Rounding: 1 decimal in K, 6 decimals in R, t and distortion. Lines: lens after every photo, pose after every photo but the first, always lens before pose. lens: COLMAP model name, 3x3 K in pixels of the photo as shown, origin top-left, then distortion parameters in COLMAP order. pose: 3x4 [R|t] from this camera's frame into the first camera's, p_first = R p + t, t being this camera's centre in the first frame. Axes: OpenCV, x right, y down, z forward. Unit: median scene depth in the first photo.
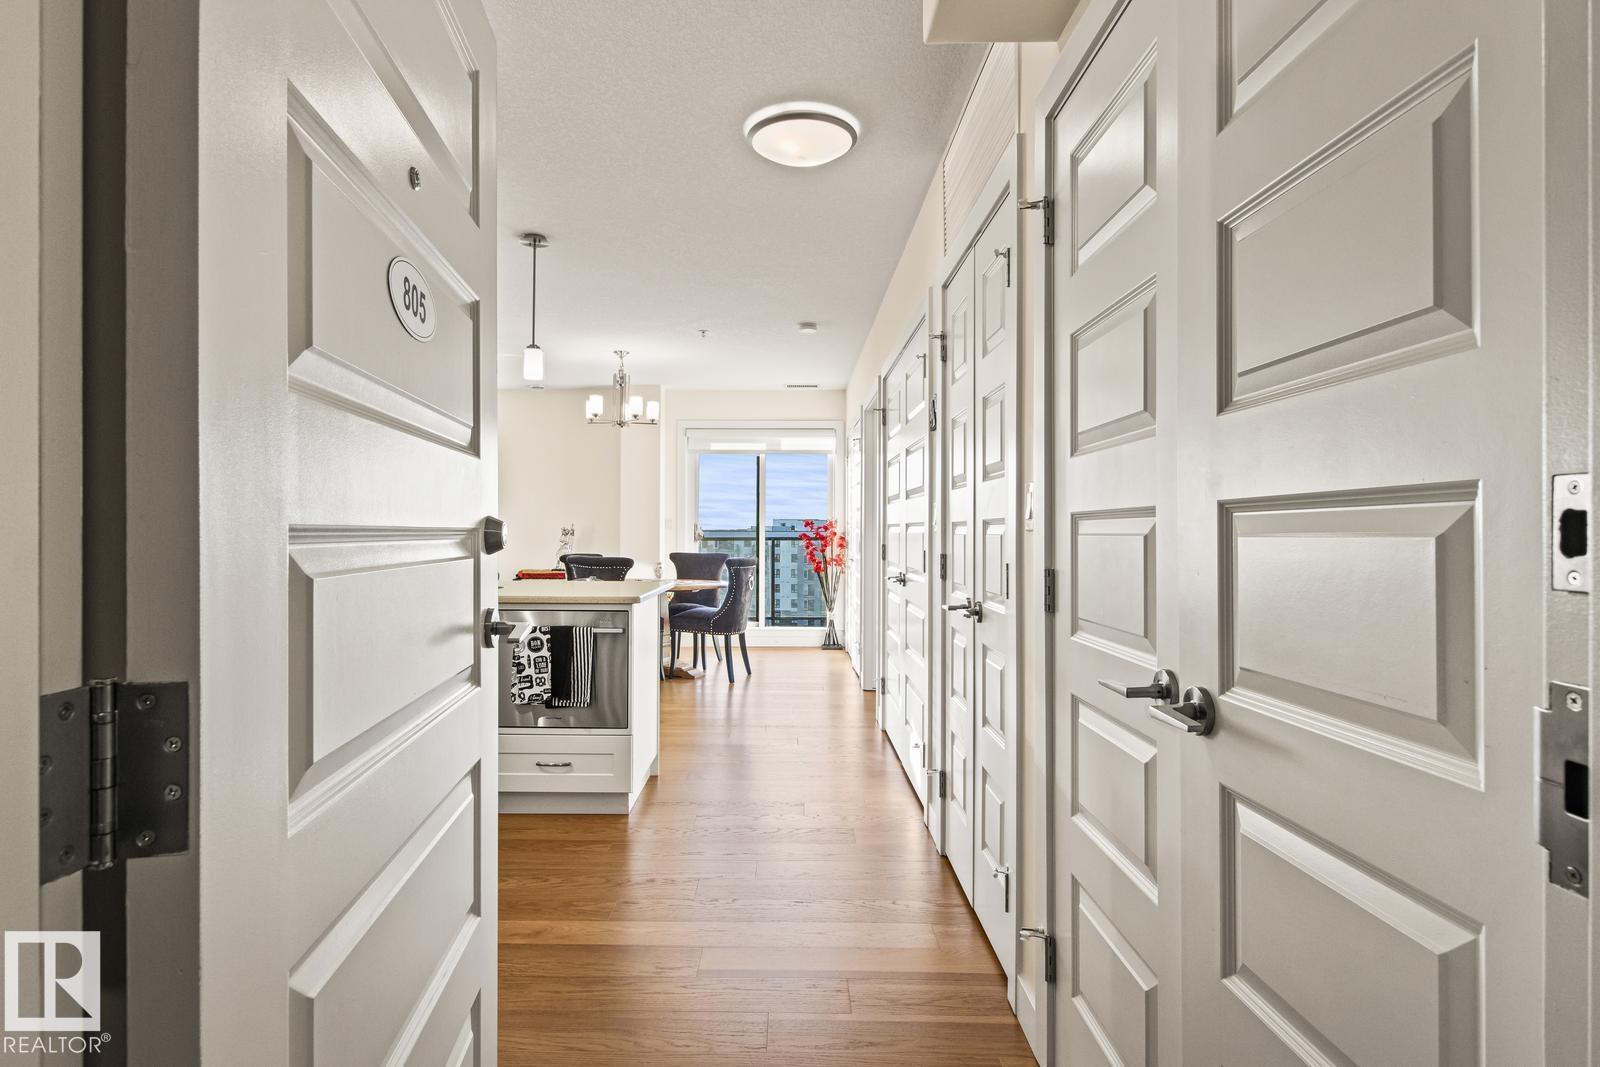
lens RADIAL K [[850.5, 0, 790.4], [0, 850.5, 527.1], [0, 0, 1]] dist [0.002882, 0.000165]
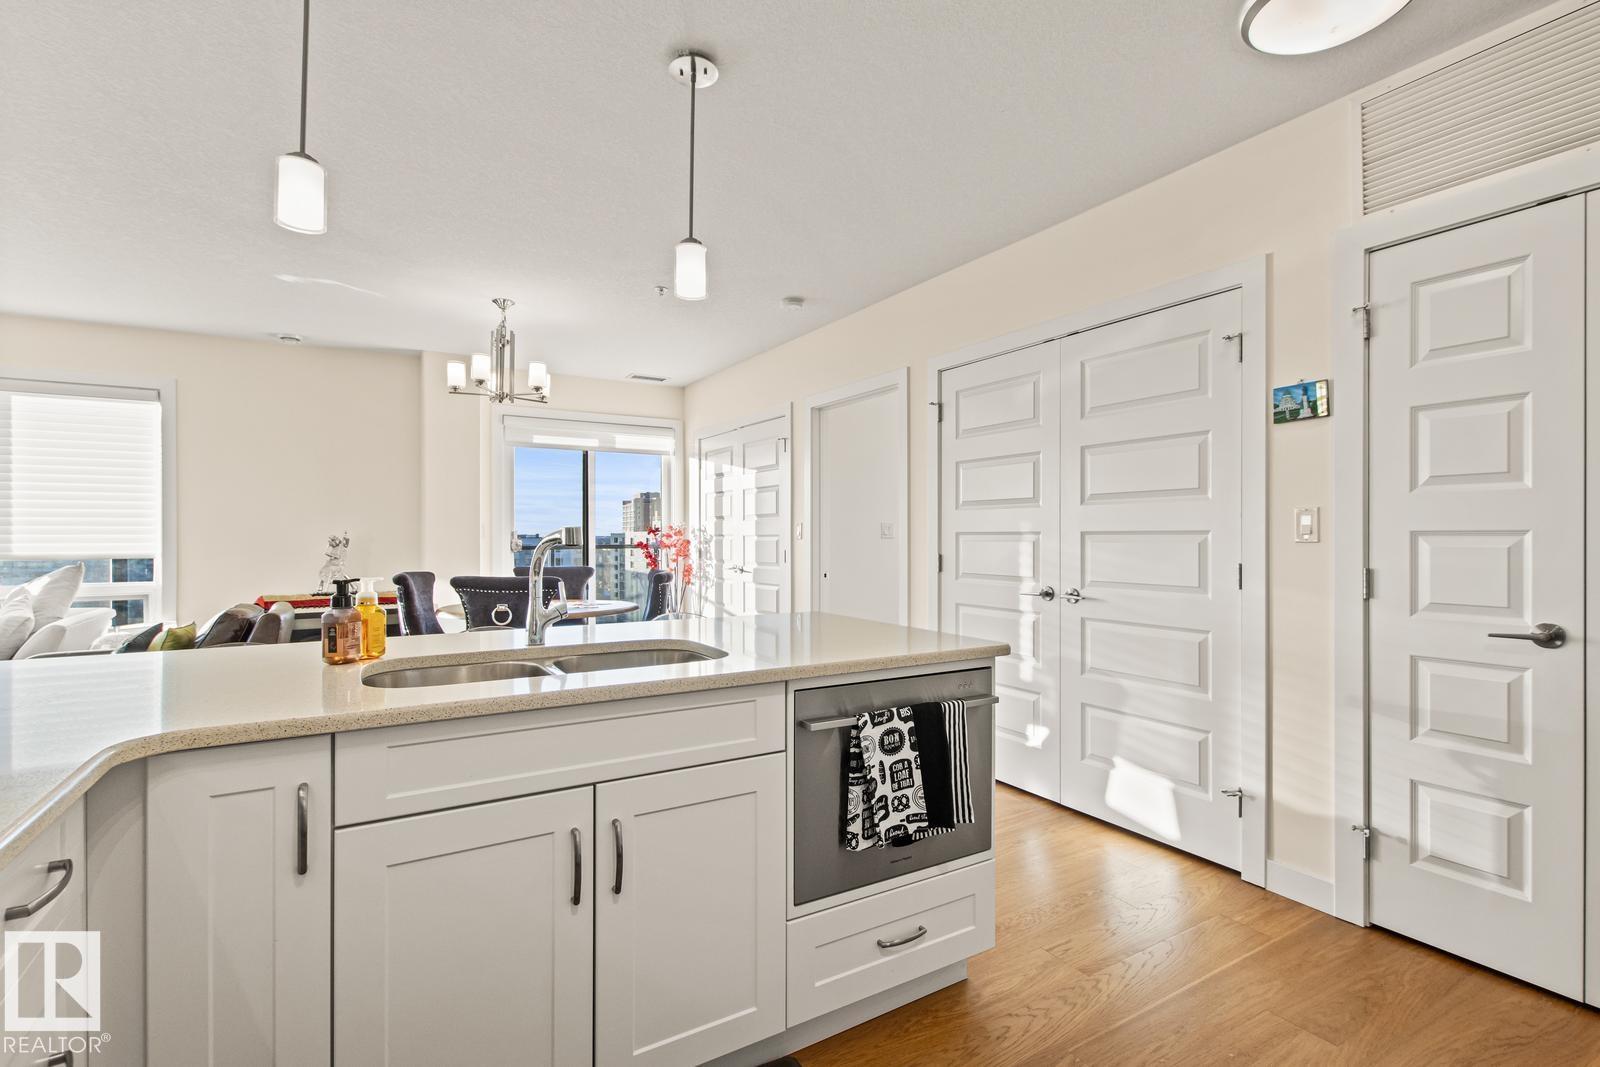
lens RADIAL K [[741.3, 0, 791.1], [0, 741.3, 536.8], [0, 0, 1]] dist [0.000716, 0.000049]
pose [[0.856608, -0.003754, 0.515954, -0.320851], [0.001731, 0.999989, 0.004402, -0.001607], [-0.515964, -0.002877, 0.856605, 0.314061]]
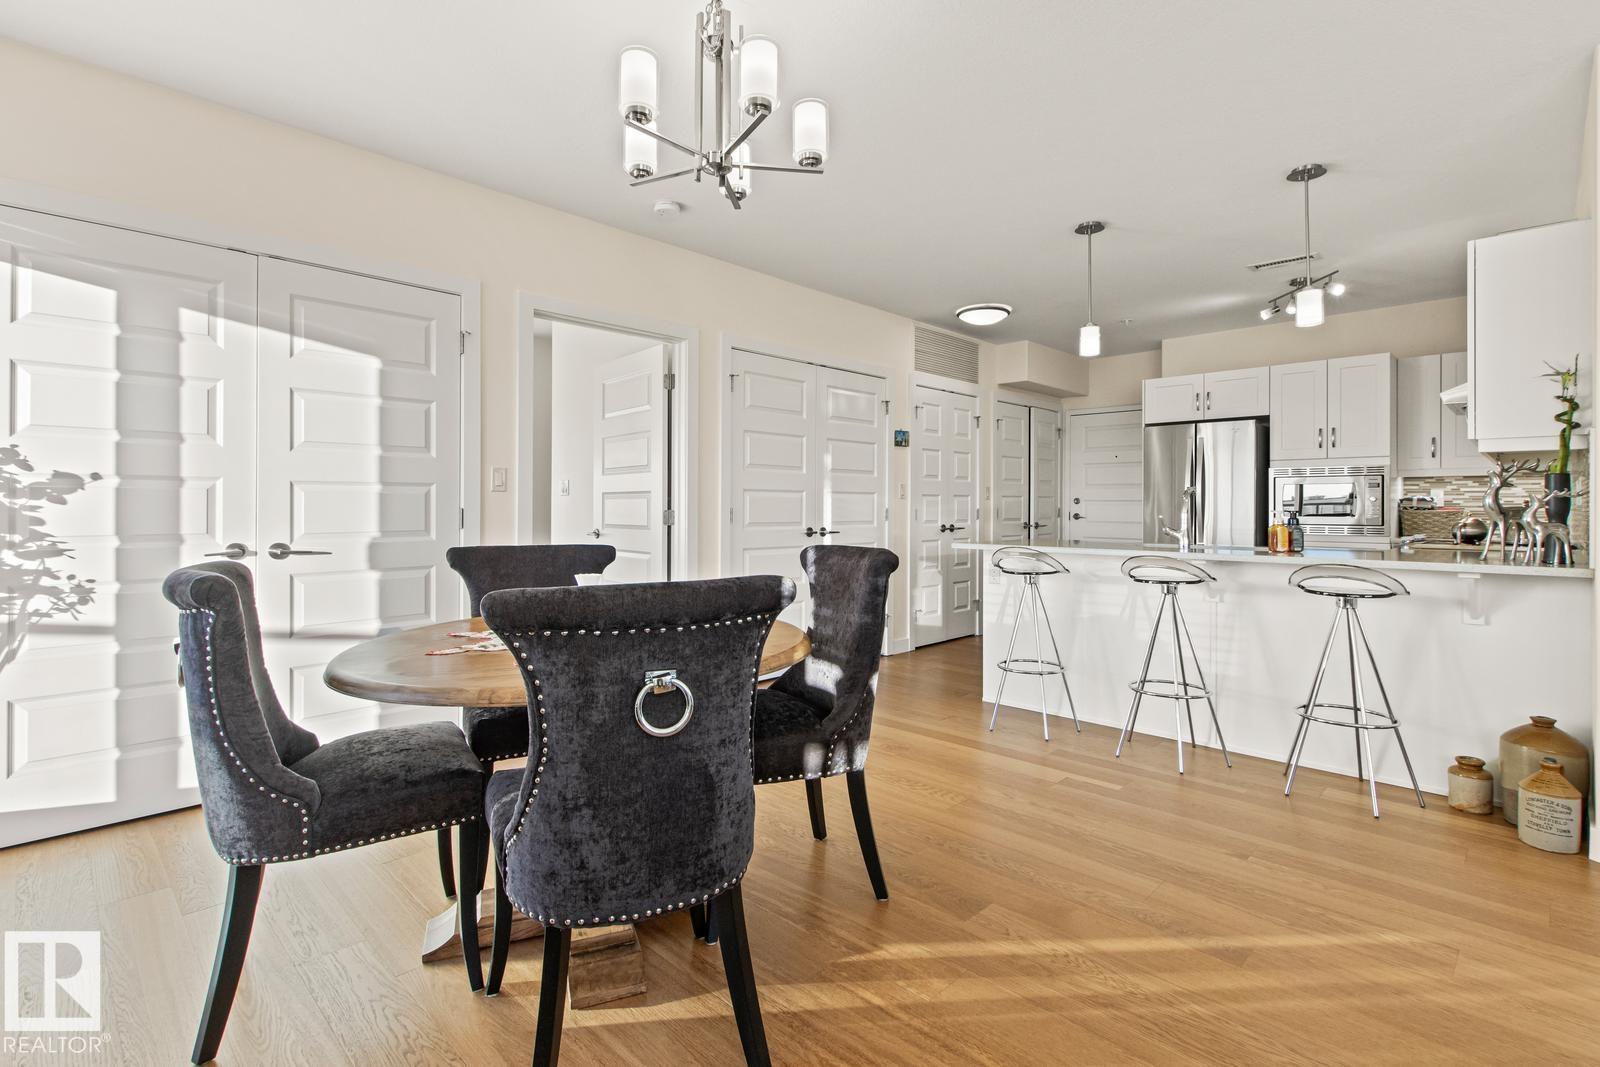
lens RADIAL K [[762.6, 0, 778.1], [0, 762.6, 502.4], [0, 0, 1]] dist [-0.002759, -0.001524]
pose [[-0.703454, -0.003126, 0.710734, -0.441186], [-0.008123, 0.999960, -0.003642, 0.011941], [-0.710695, -0.008335, -0.703451, 1.218621]]
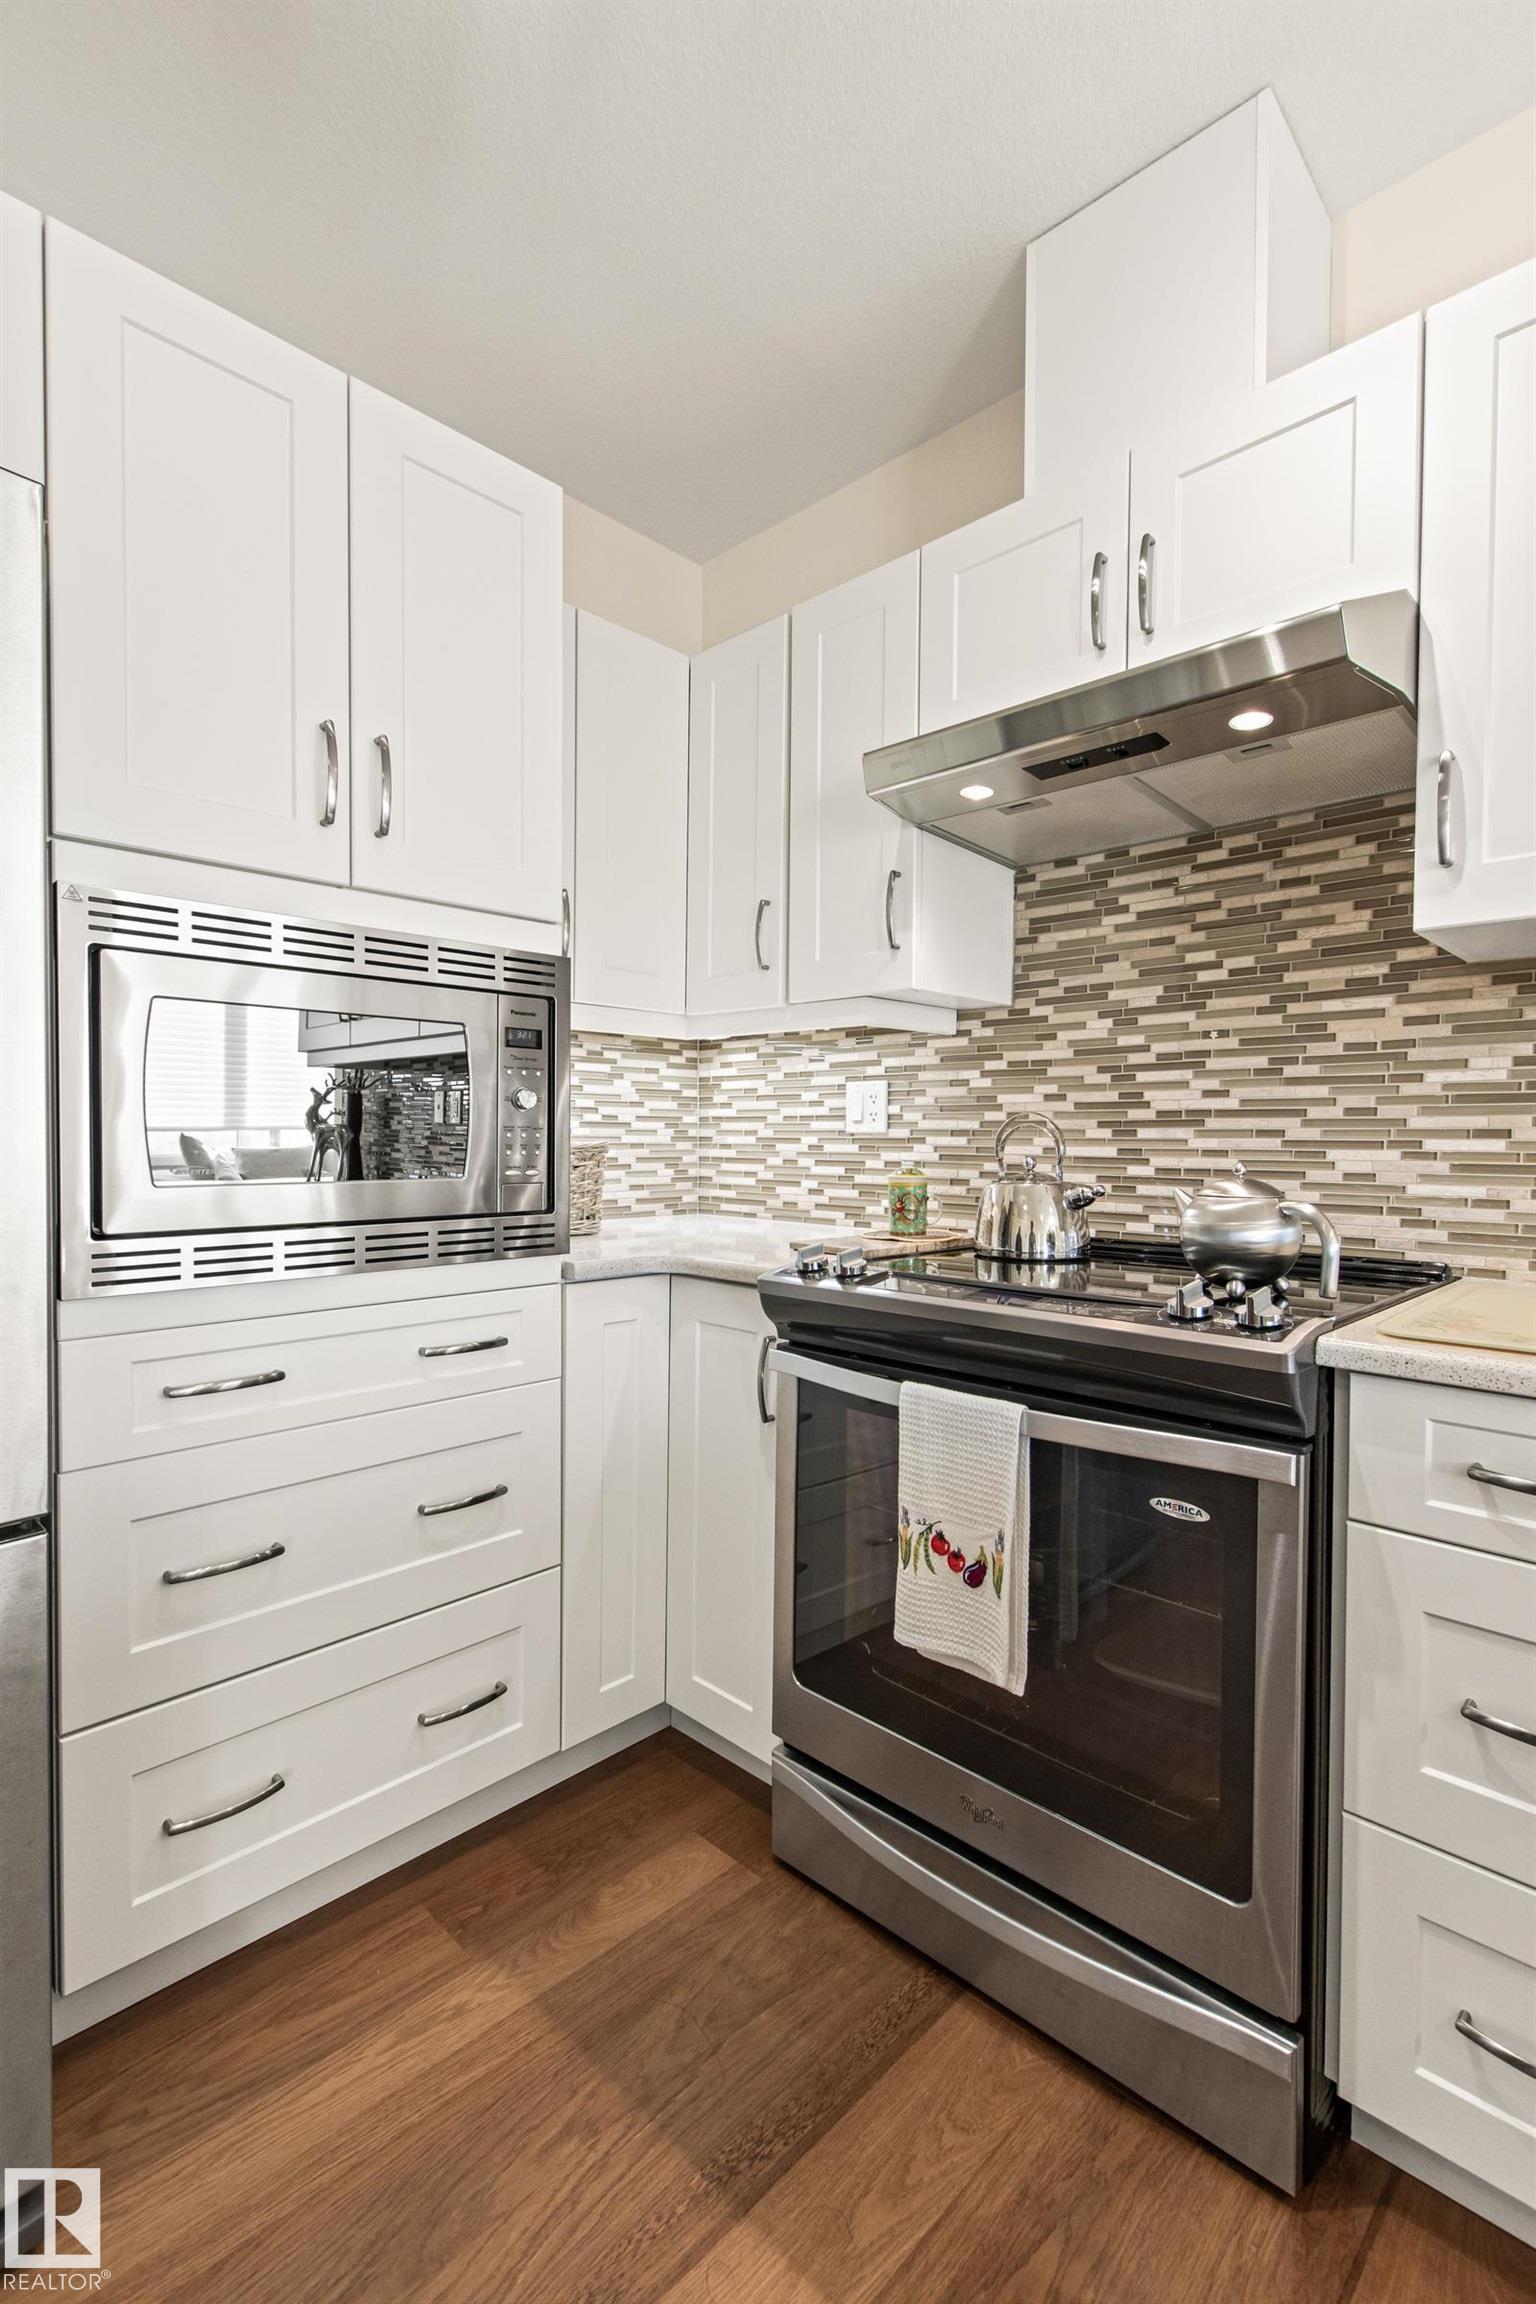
lens RADIAL K [[1049.0, 0, 768.0], [0, 1049.0, 1152.0], [0, 0, 1]] dist [-0.000385, 0.000483]
pose [[-0.700823, 0.003179, -0.713329, -0.181962], [-0.007637, 0.999899, 0.011959, 0.010274], [0.713295, 0.013829, -0.700728, 0.462071]]
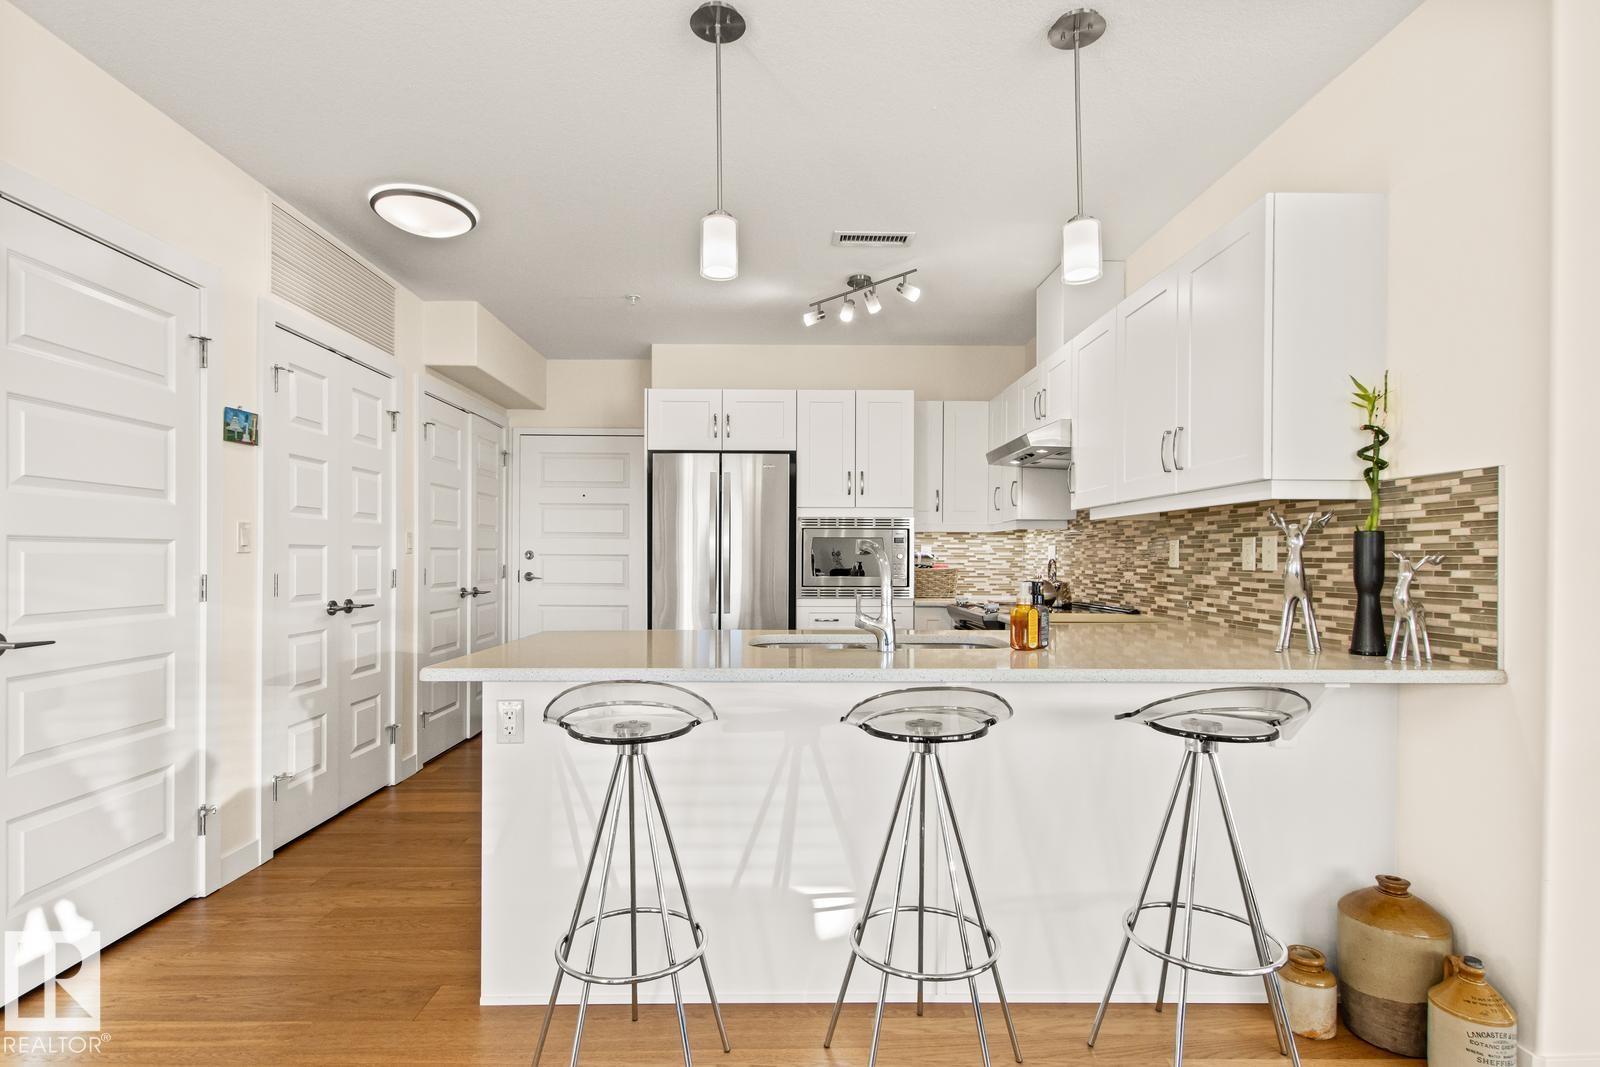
lens RADIAL K [[770.2, 0, 793.6], [0, 770.2, 557.8], [0, 0, 1]] dist [-0.000416, -0.000538]
pose [[-0.999820, -0.006988, -0.017654, -0.212041], [-0.006945, 0.999973, -0.002469, 0.004771], [0.017671, -0.002346, -0.999841, 0.926848]]
